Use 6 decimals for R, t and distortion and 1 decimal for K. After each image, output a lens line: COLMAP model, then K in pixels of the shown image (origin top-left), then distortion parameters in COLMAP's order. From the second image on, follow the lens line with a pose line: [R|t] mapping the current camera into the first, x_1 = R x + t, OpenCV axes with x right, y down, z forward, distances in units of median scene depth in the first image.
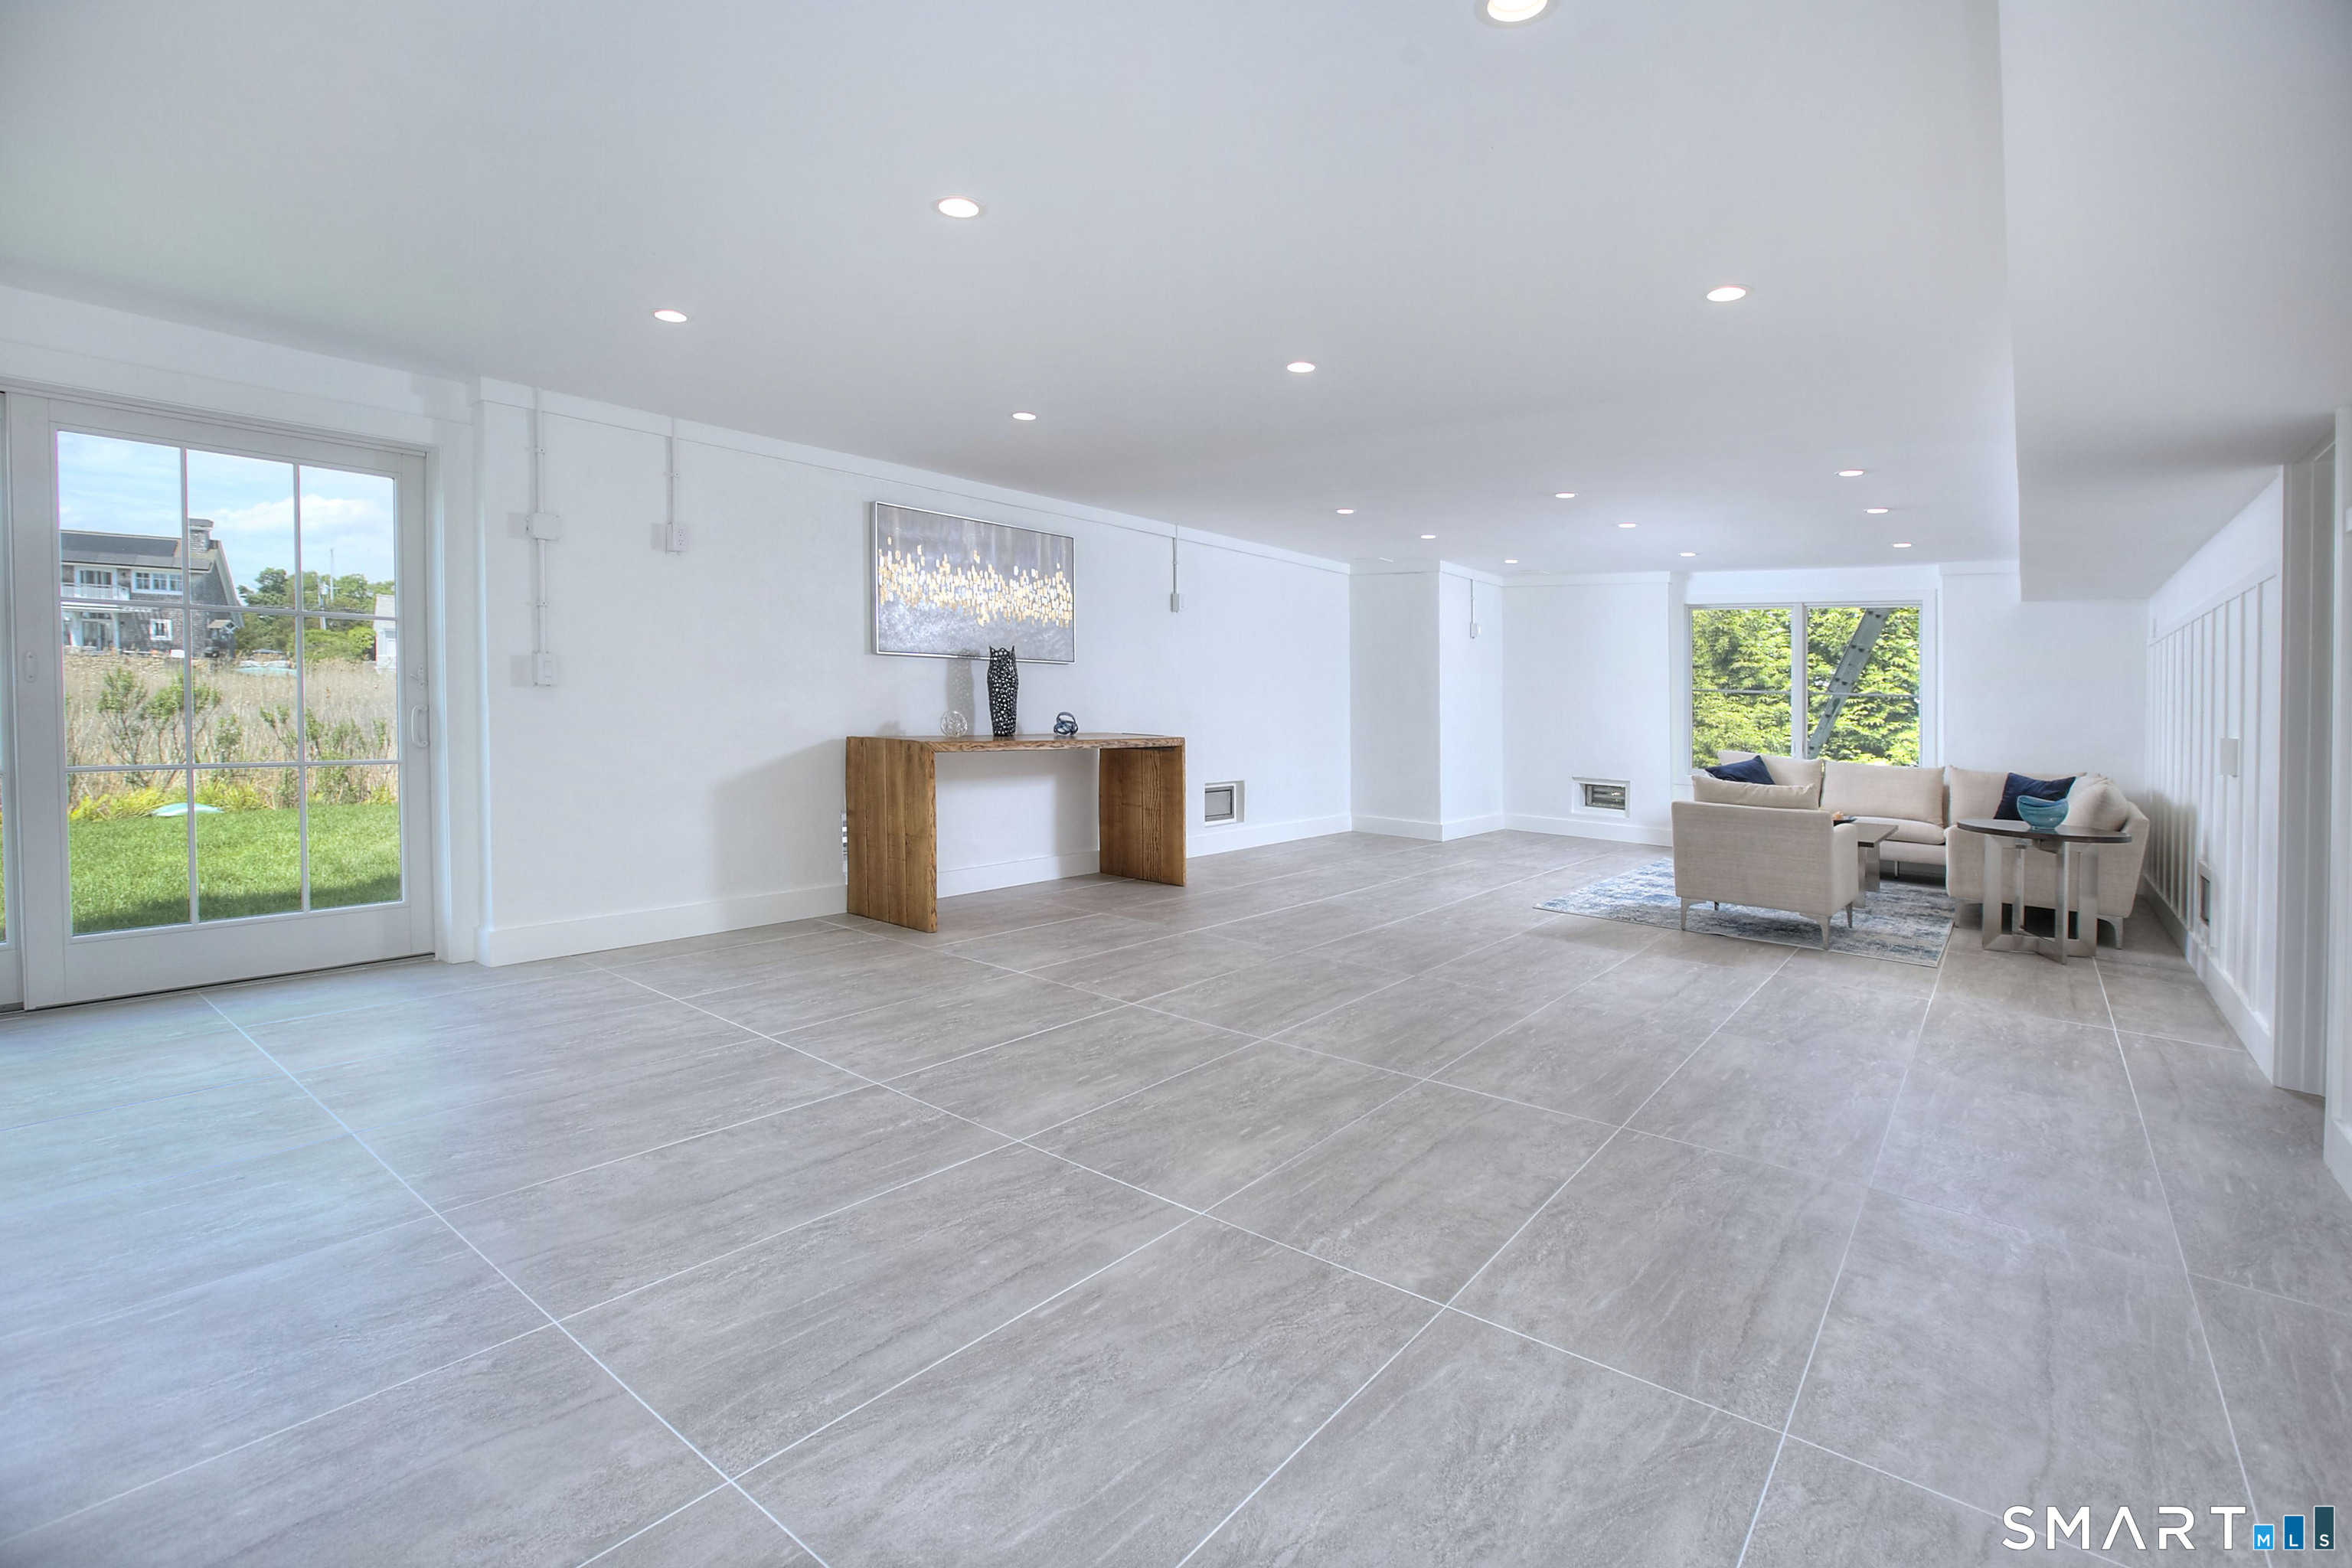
lens RADIAL K [[1128.1, 0, 1176.0], [0, 1128.1, 784.0], [0, 0, 1]] dist [-0.049296, 0.000079]
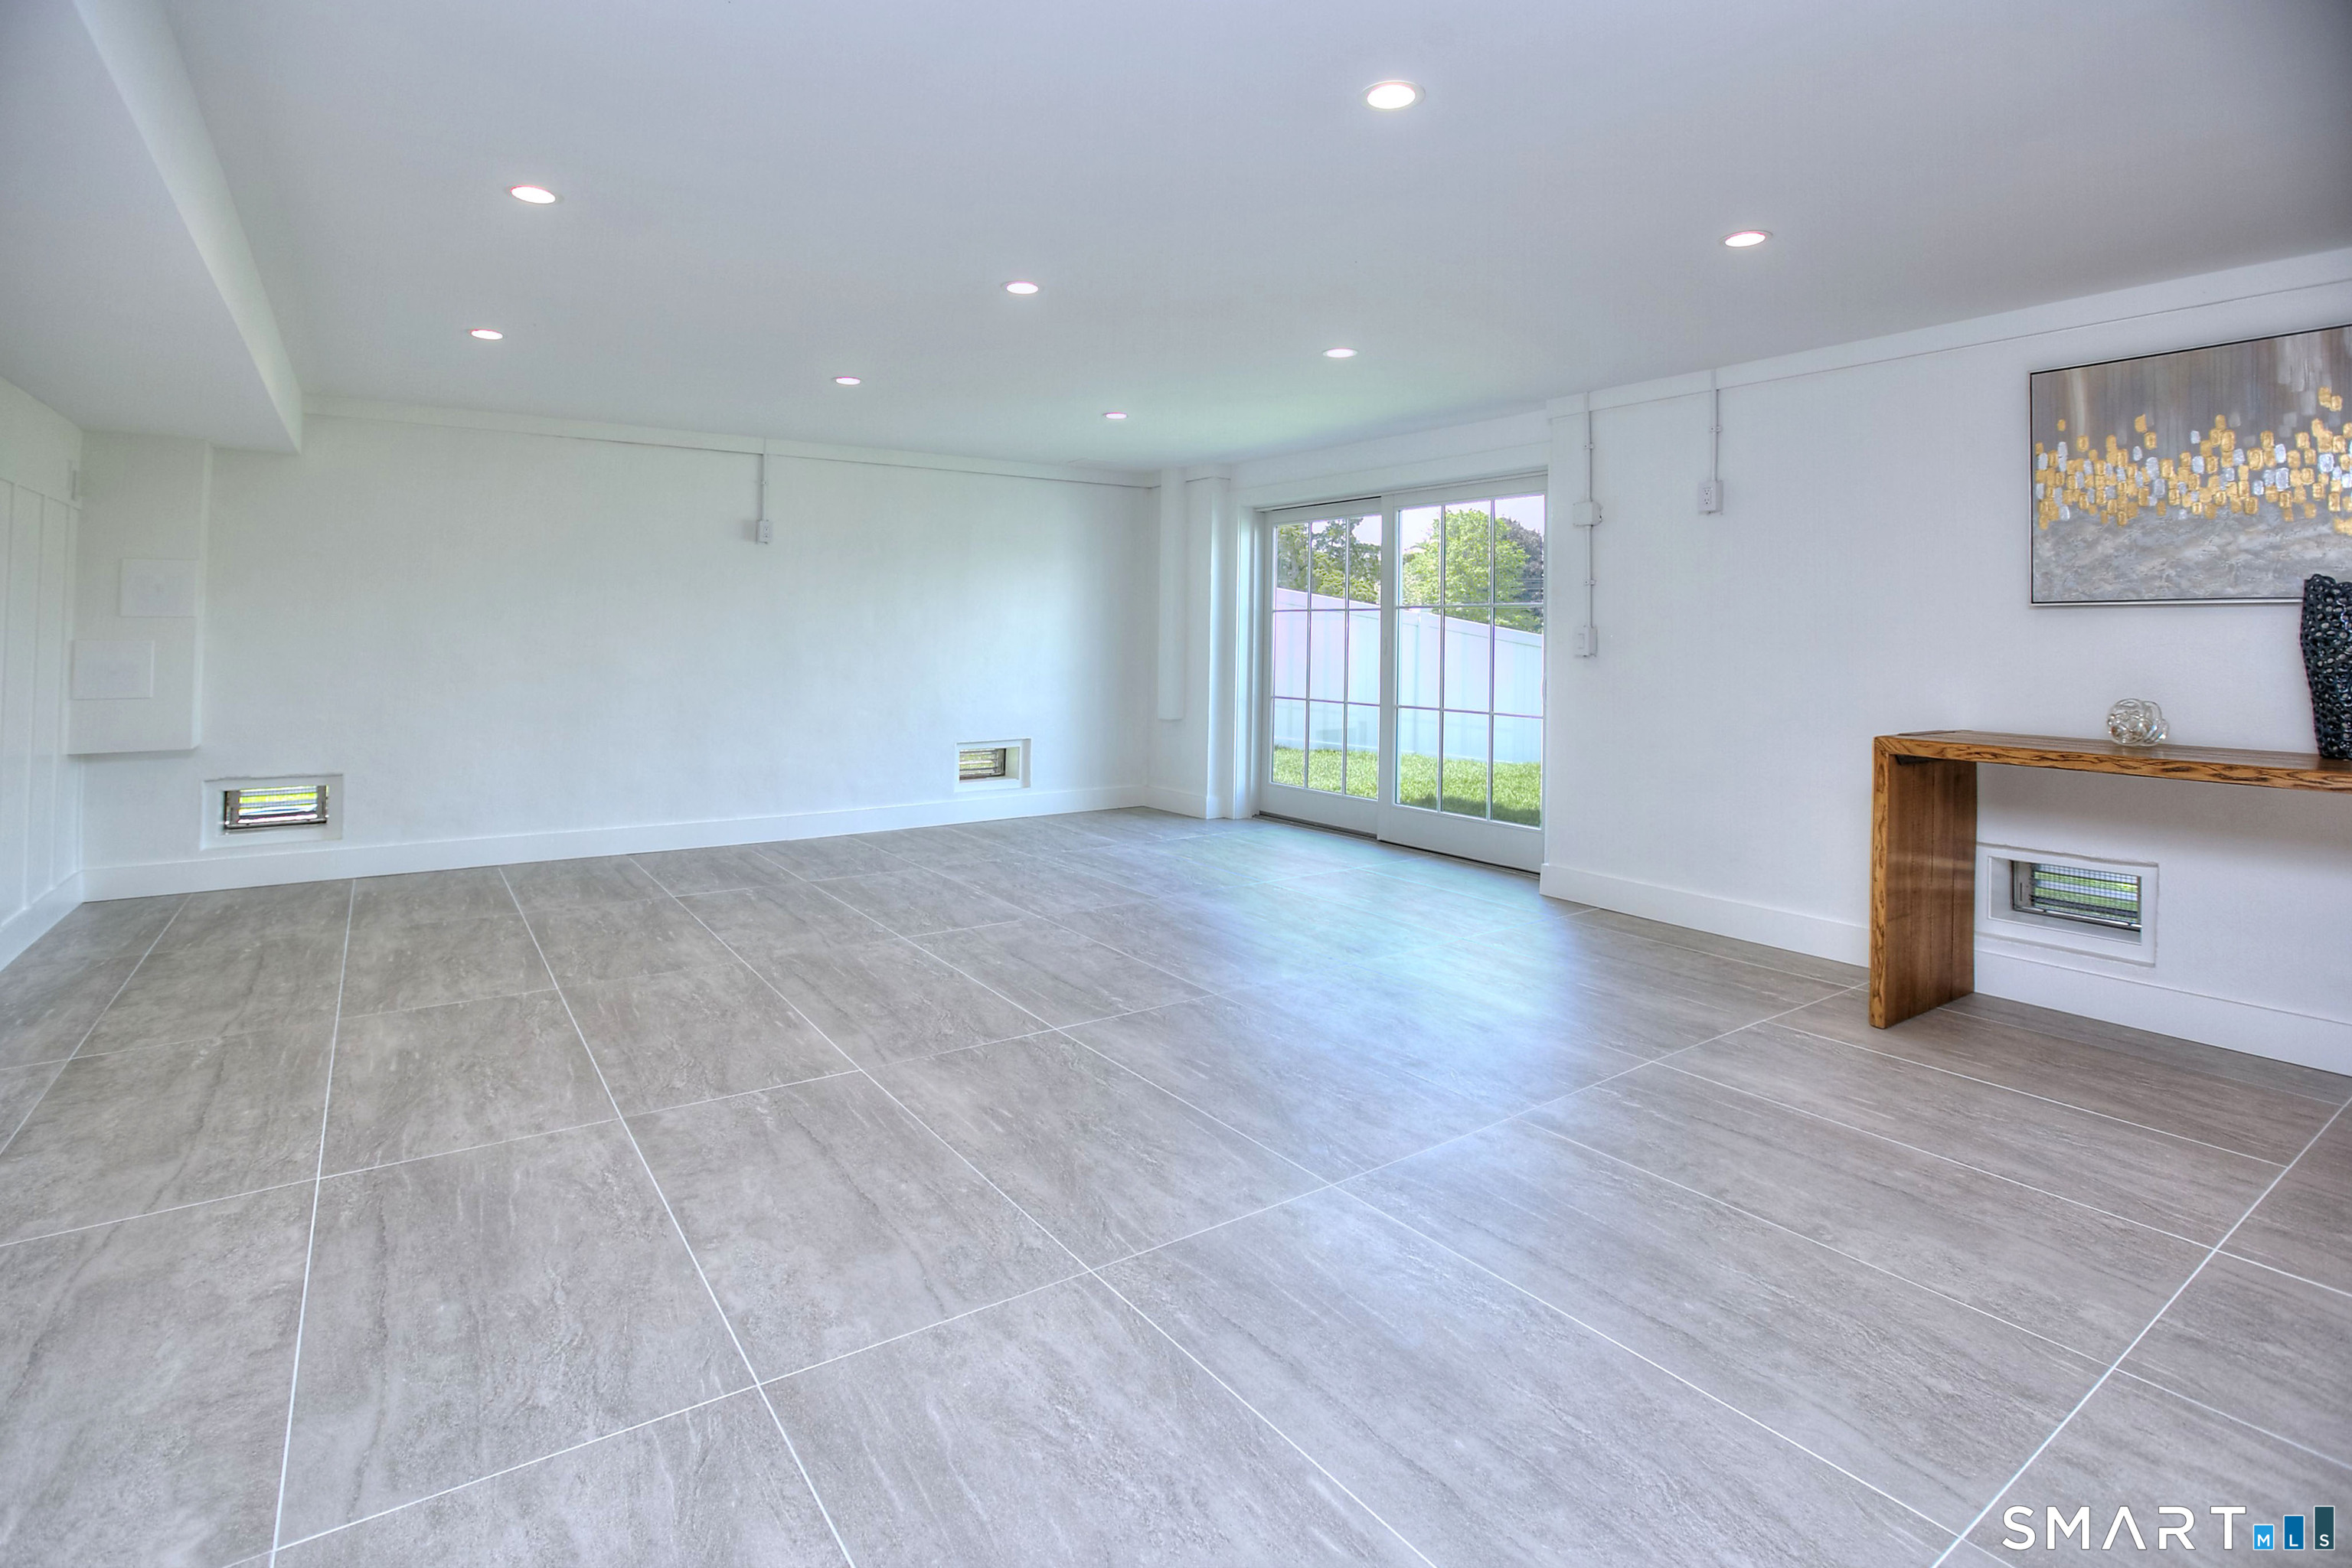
lens RADIAL K [[1074.0, 0, 1182.2], [0, 1074.0, 732.2], [0, 0, 1]] dist [-0.024156, 0.000249]
pose [[-0.275321, 0.048228, -0.960142, 0.864159], [-0.090145, 0.993045, 0.075730, -0.088810], [0.957117, 0.107402, -0.269058, 1.344168]]
